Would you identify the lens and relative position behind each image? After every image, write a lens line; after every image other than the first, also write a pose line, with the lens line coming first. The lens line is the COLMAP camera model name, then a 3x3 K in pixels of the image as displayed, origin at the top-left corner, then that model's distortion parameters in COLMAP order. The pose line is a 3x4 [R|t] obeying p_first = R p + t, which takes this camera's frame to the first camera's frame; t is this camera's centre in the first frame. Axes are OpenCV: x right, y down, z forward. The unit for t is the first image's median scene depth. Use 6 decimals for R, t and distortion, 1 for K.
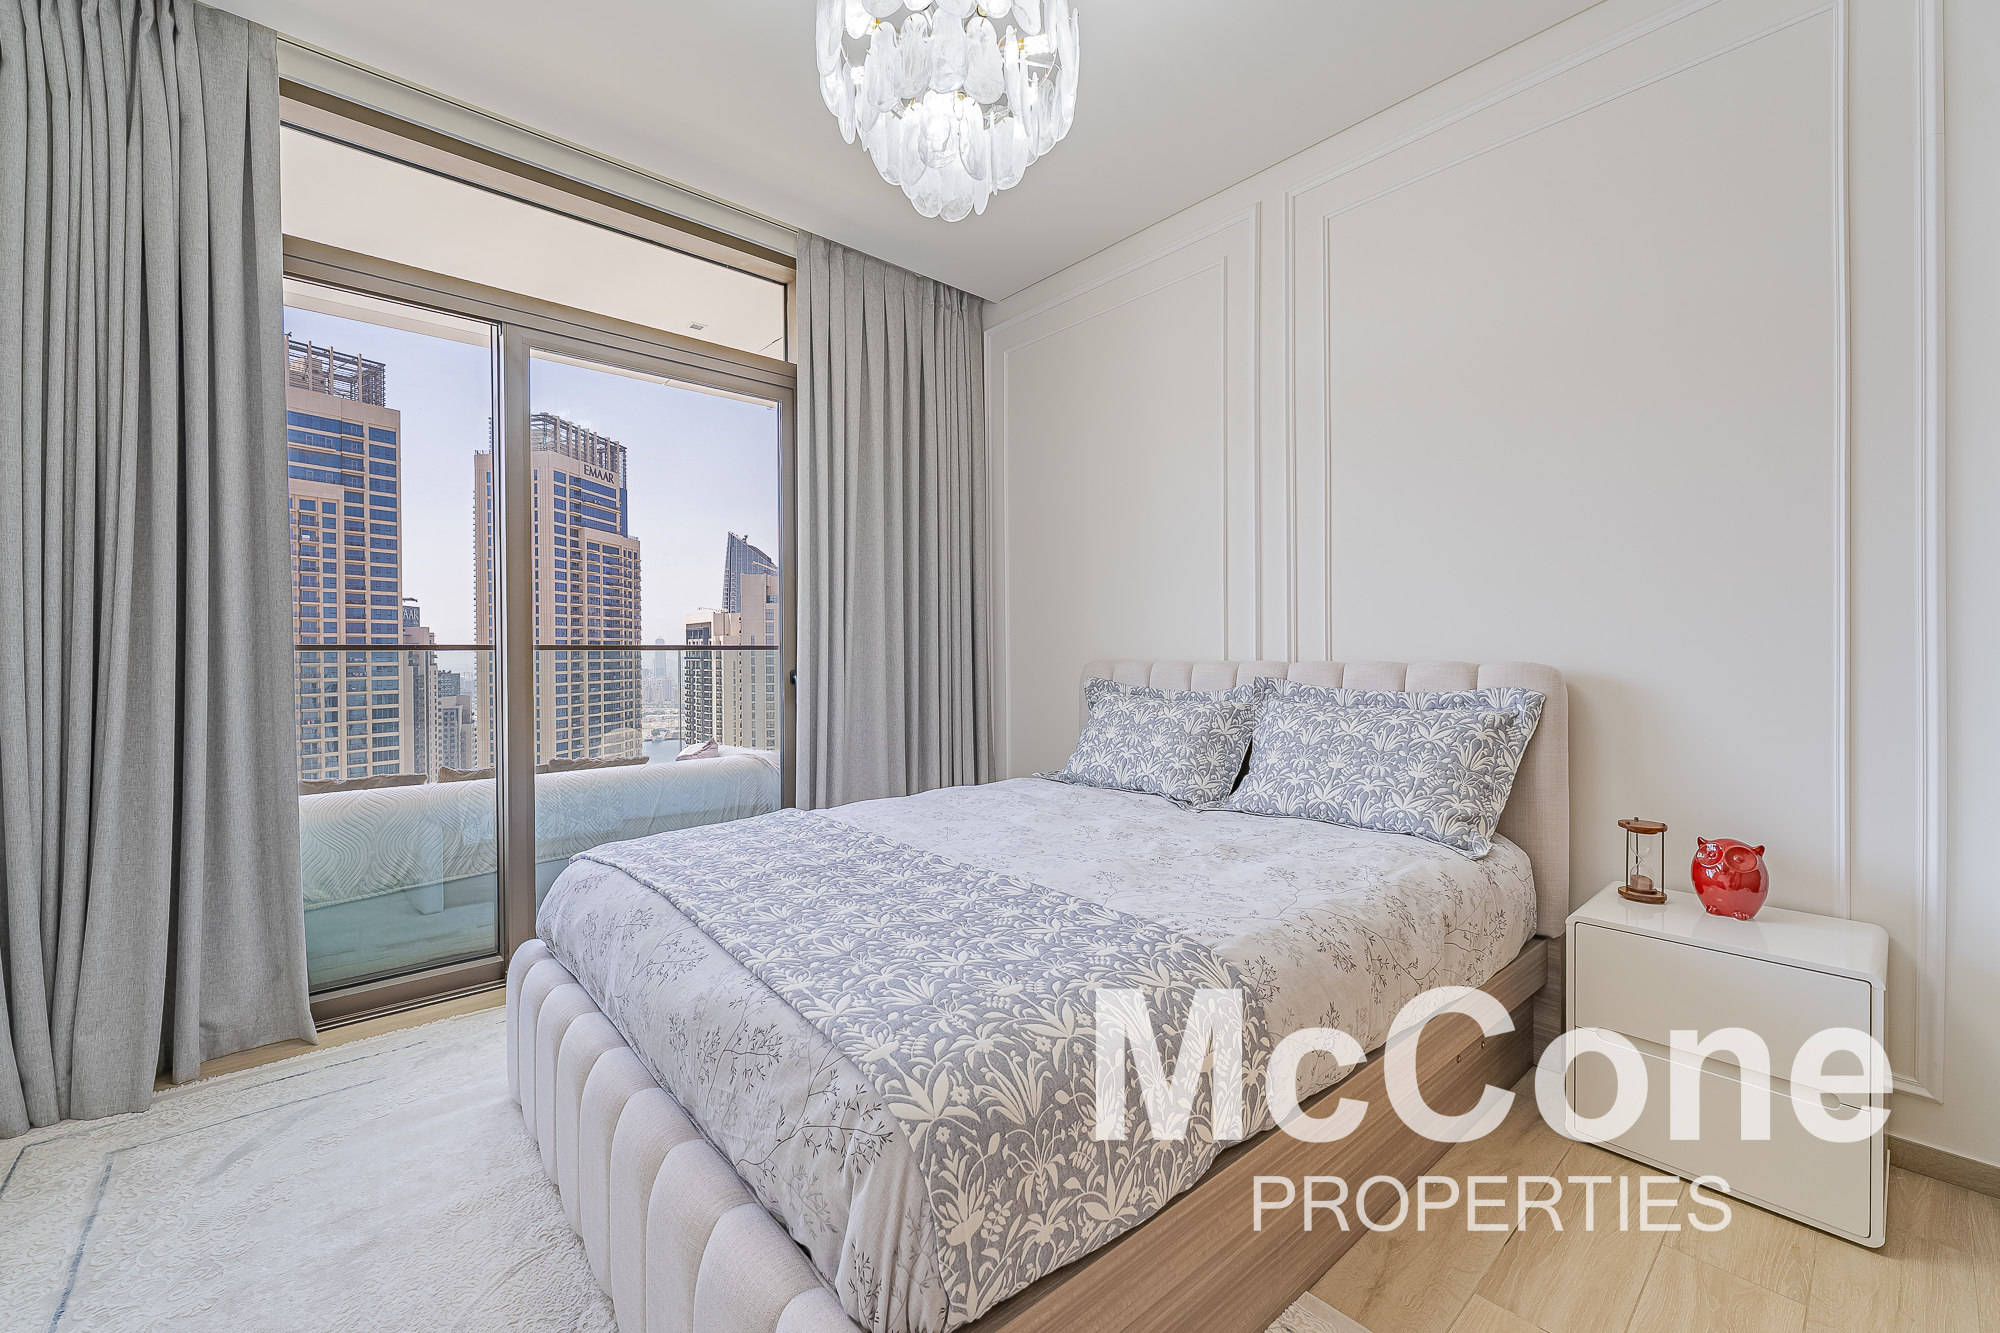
lens RADIAL K [[806.9, 0, 994.6], [0, 806.9, 657.9], [0, 0, 1]] dist [-0.003974, -0.000174]
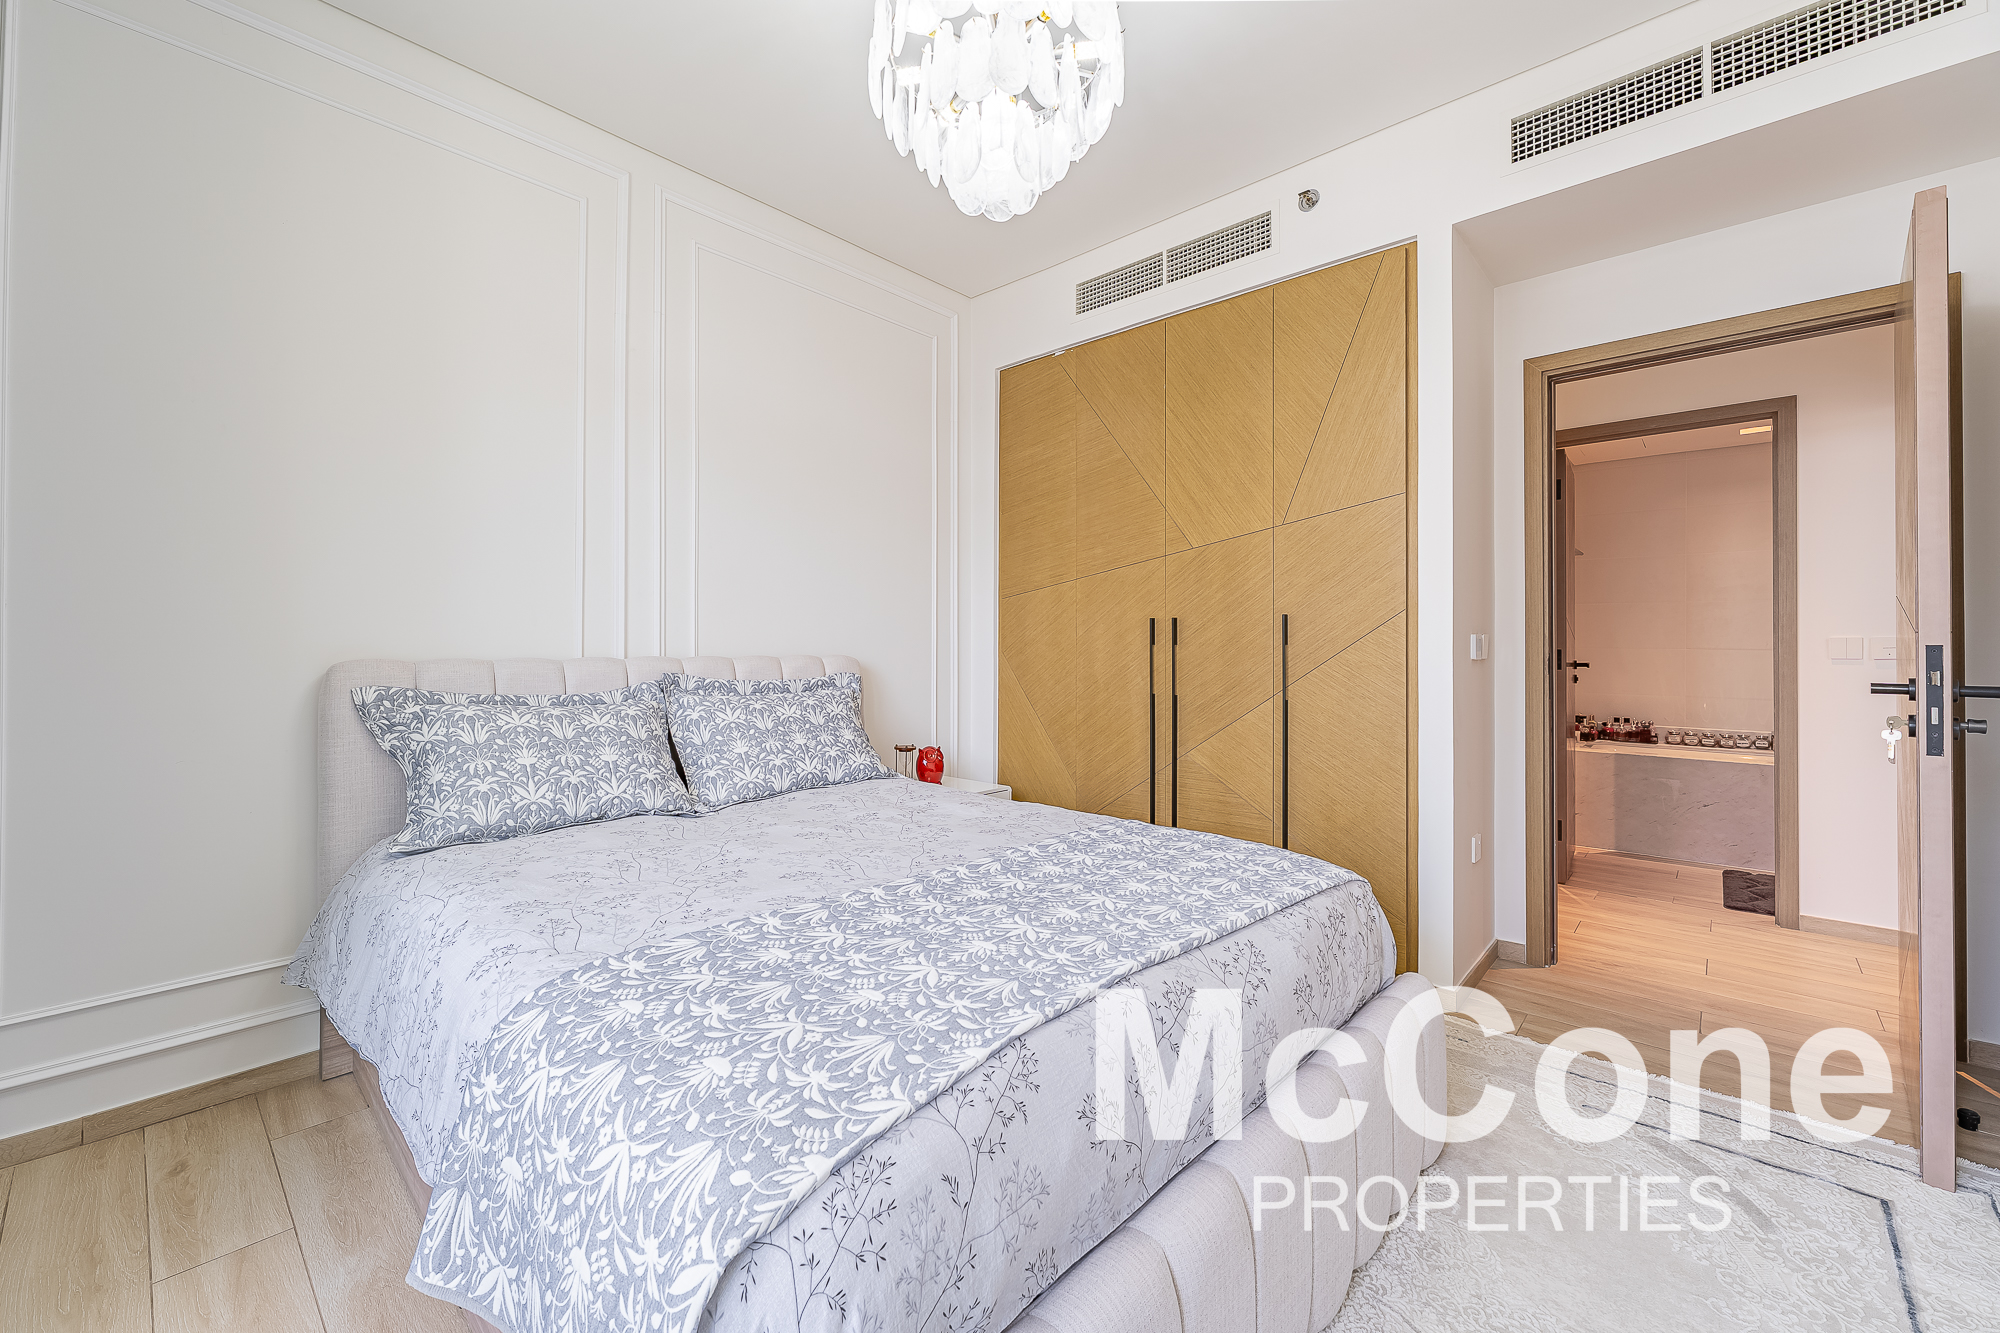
lens RADIAL K [[806.9, 0, 994.0], [0, 806.9, 646.3], [0, 0, 1]] dist [-0.003974, -0.000174]
pose [[-0.103043, 0.008537, 0.994640, -0.752849], [0.011483, 0.999907, -0.007393, 0.003014], [-0.994611, 0.010660, -0.103131, 0.782902]]
